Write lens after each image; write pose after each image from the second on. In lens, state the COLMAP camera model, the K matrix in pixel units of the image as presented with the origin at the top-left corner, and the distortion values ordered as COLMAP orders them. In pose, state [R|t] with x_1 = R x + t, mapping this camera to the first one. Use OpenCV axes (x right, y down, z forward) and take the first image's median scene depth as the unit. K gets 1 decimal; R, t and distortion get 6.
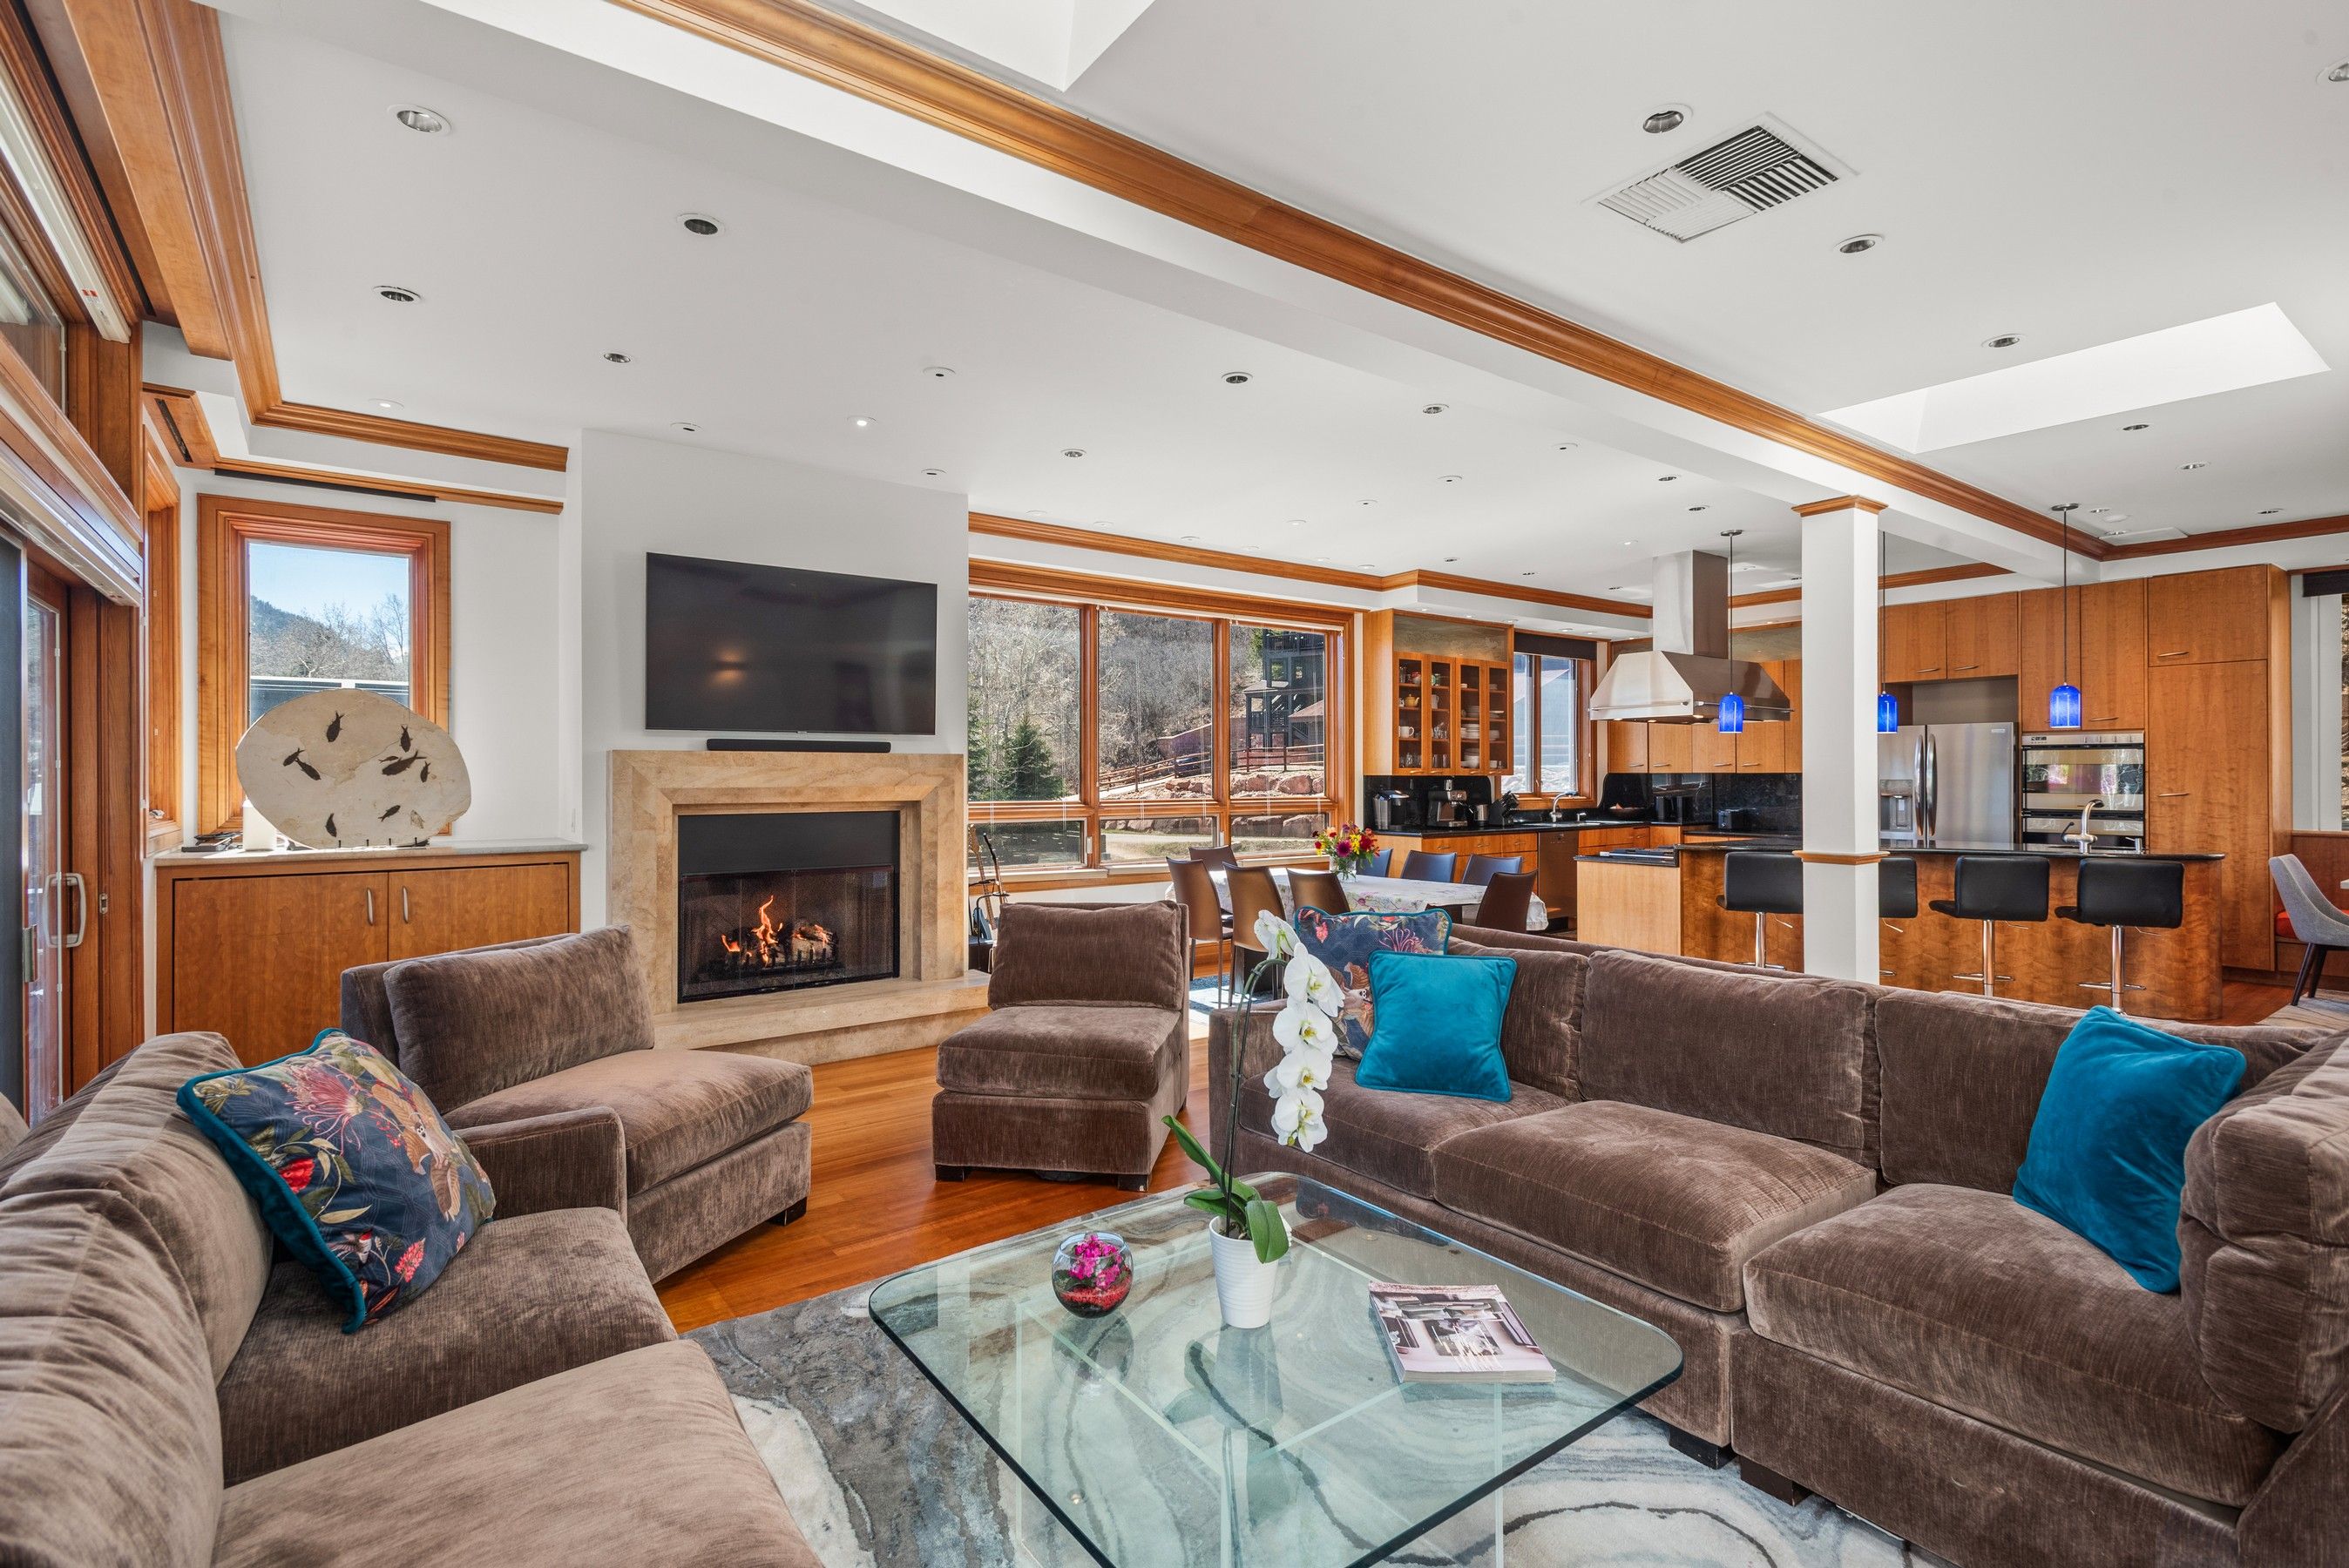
lens RADIAL K [[1095.5, 0, 1172.1], [0, 1095.5, 770.2], [0, 0, 1]] dist [0.016057, -0.000667]
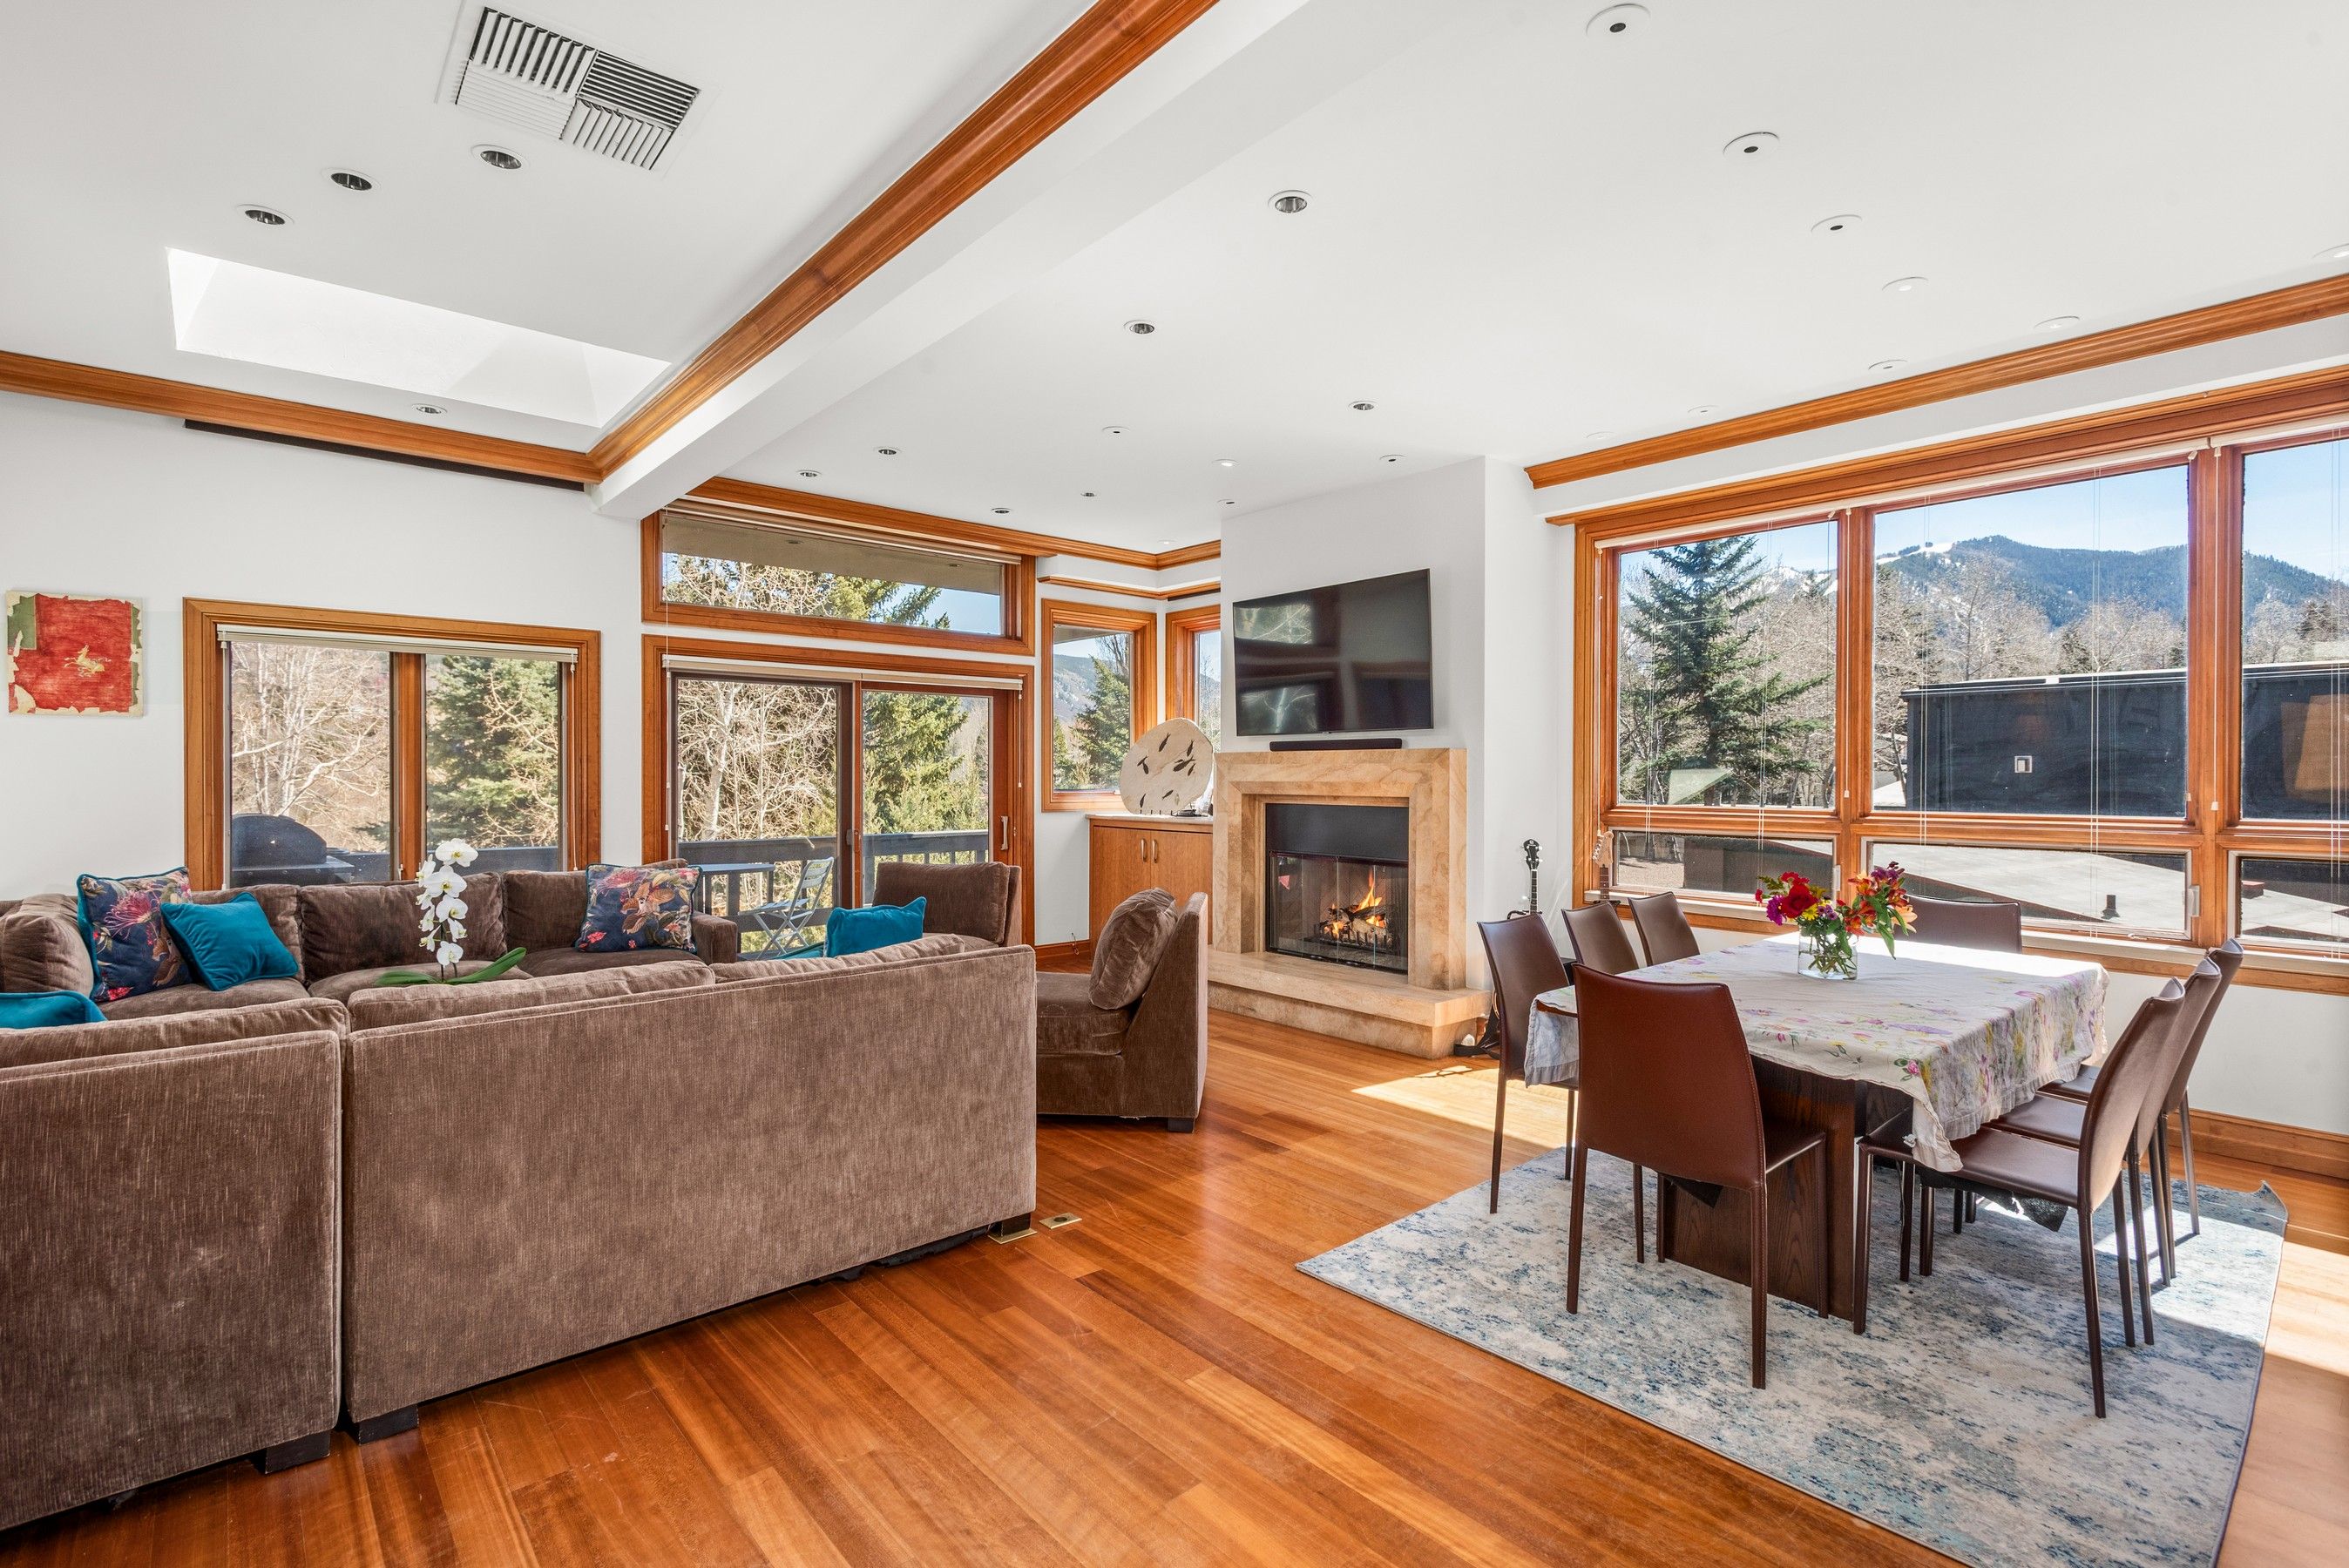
lens RADIAL K [[1095.1, 0, 1173.1], [0, 1095.1, 777.5], [0, 0, 1]] dist [0.019314, -0.005602]
pose [[0.072945, 0.004207, -0.997327, 0.641596], [0.002941, 0.999986, 0.004433, 0.004652], [0.997332, -0.003256, 0.072932, 0.642057]]
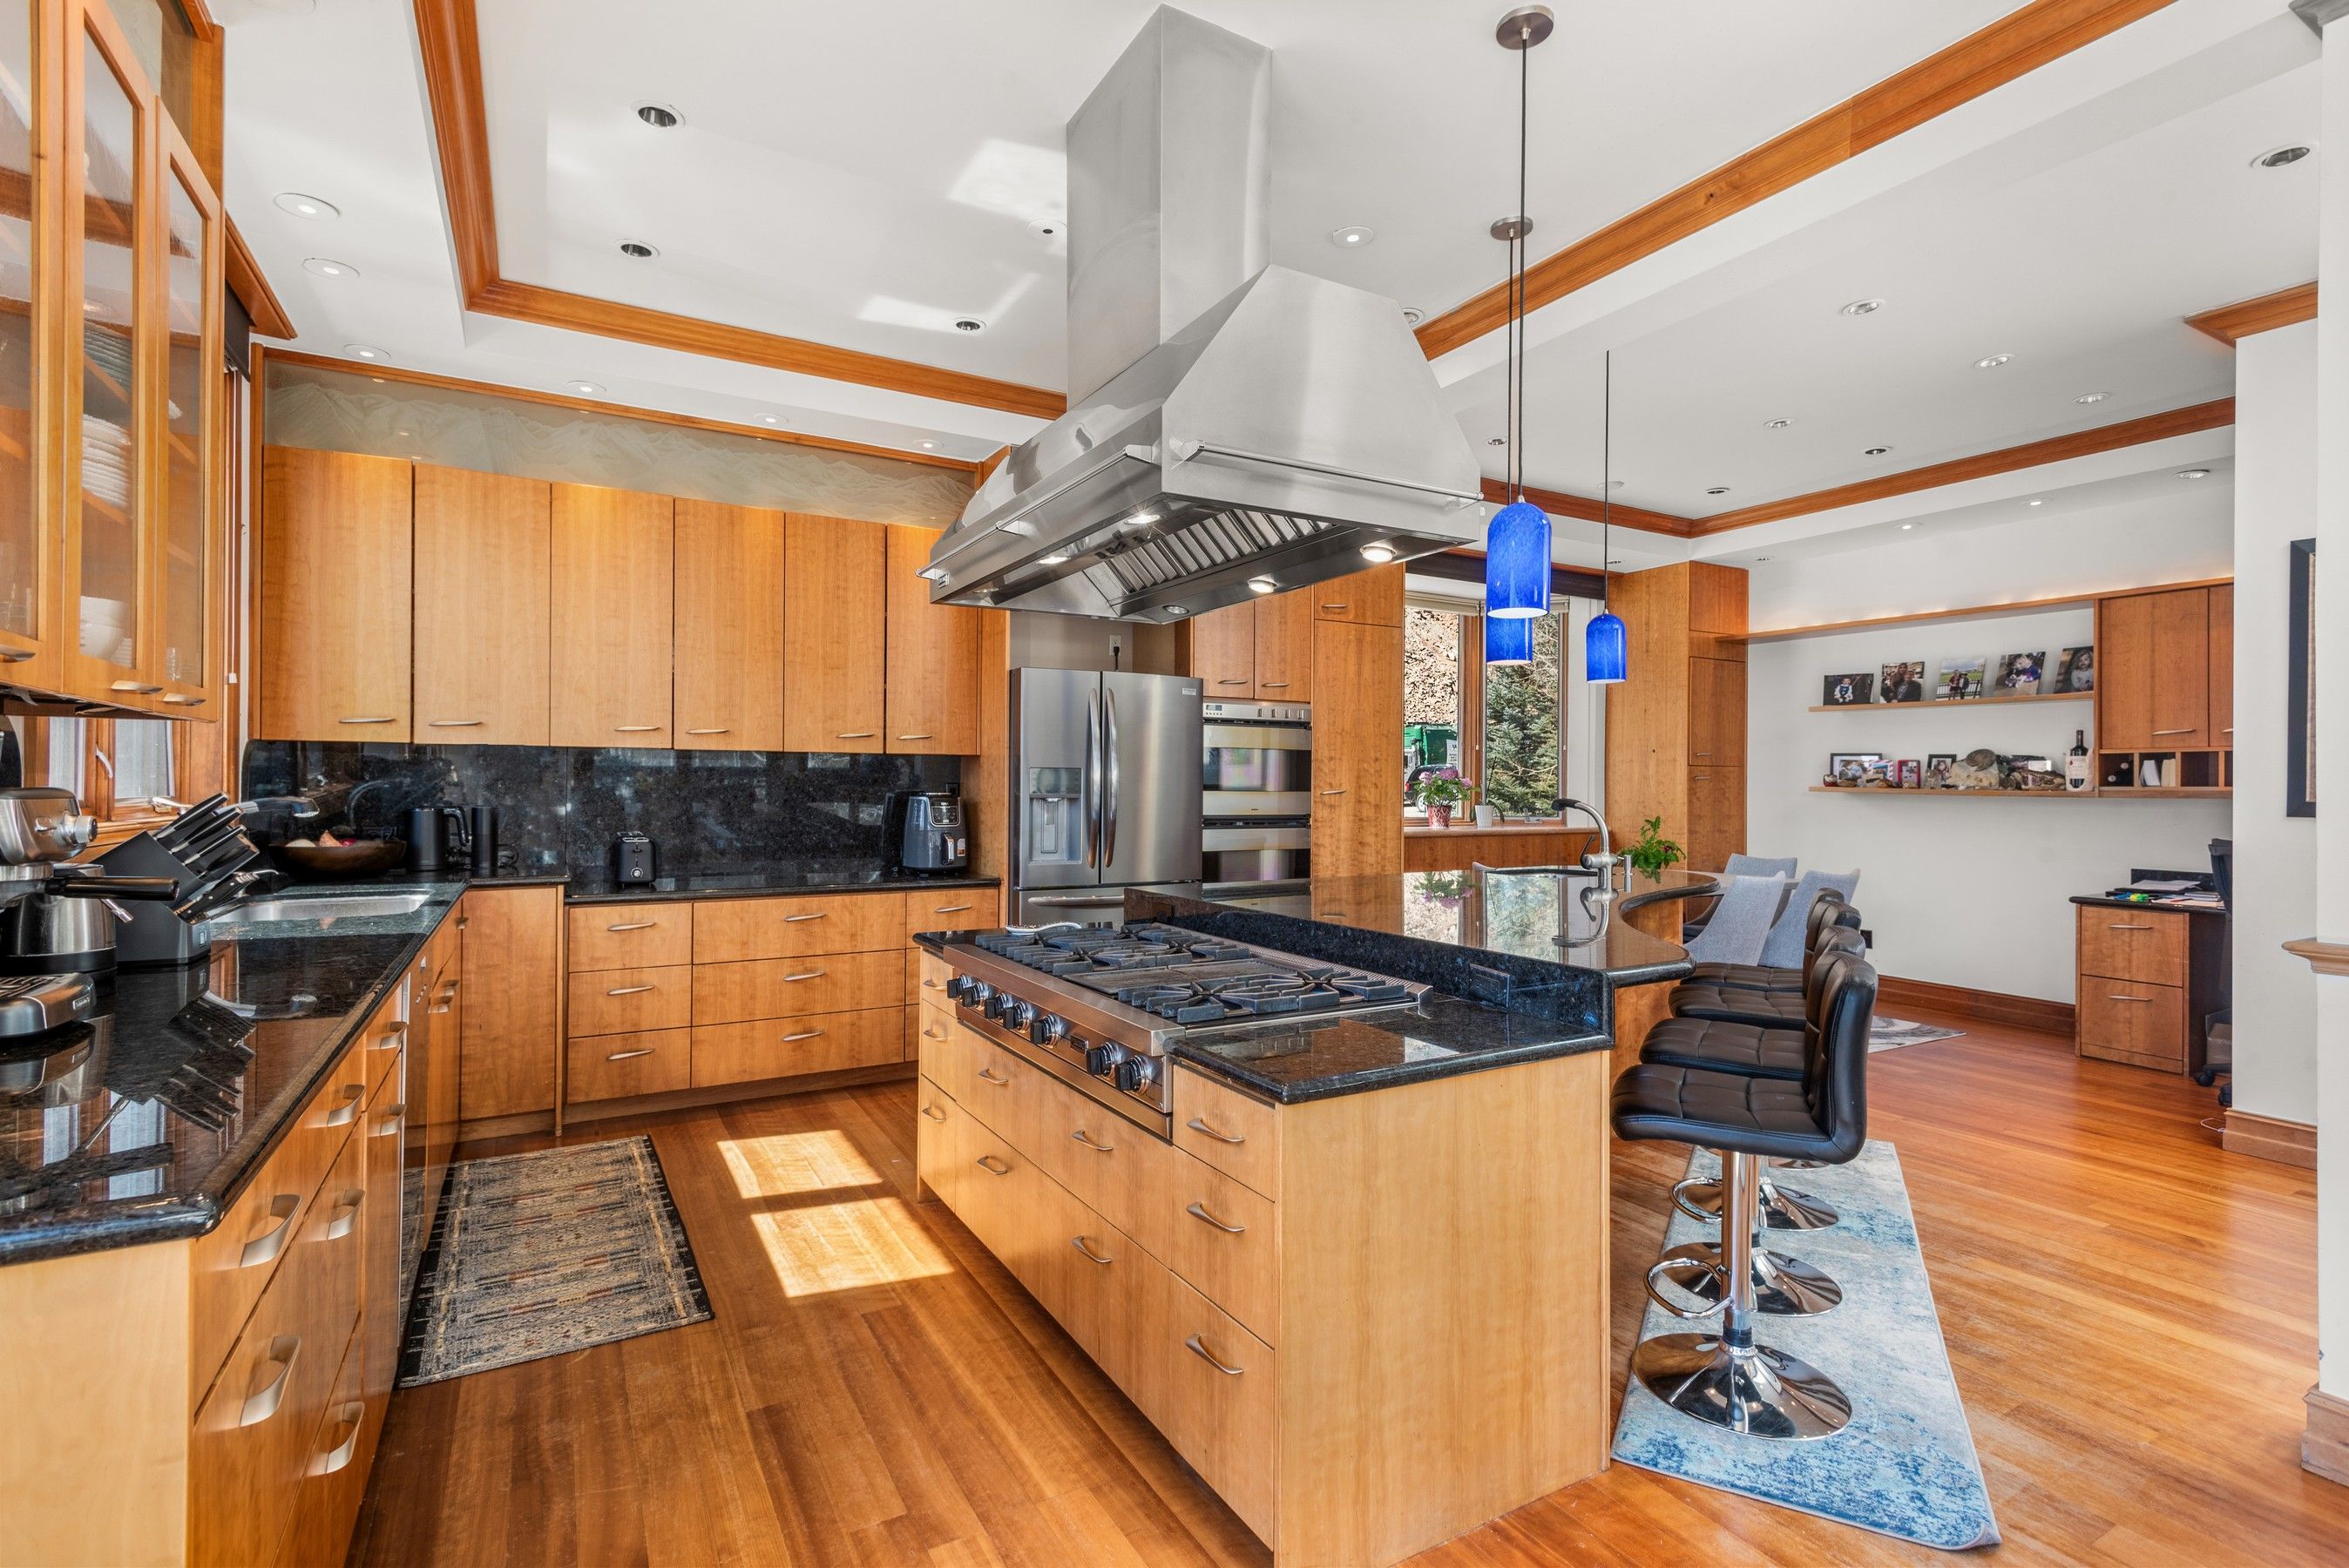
lens RADIAL K [[1092.7, 0, 1174.5], [0, 1092.7, 784.0], [0, 0, 1]] dist [0.019216, -0.006446]
pose [[0.124788, 0.005058, 0.992171, 0.173221], [-0.011624, 0.999926, -0.003635, 0.023863], [-0.992115, -0.011079, 0.124837, 1.168581]]
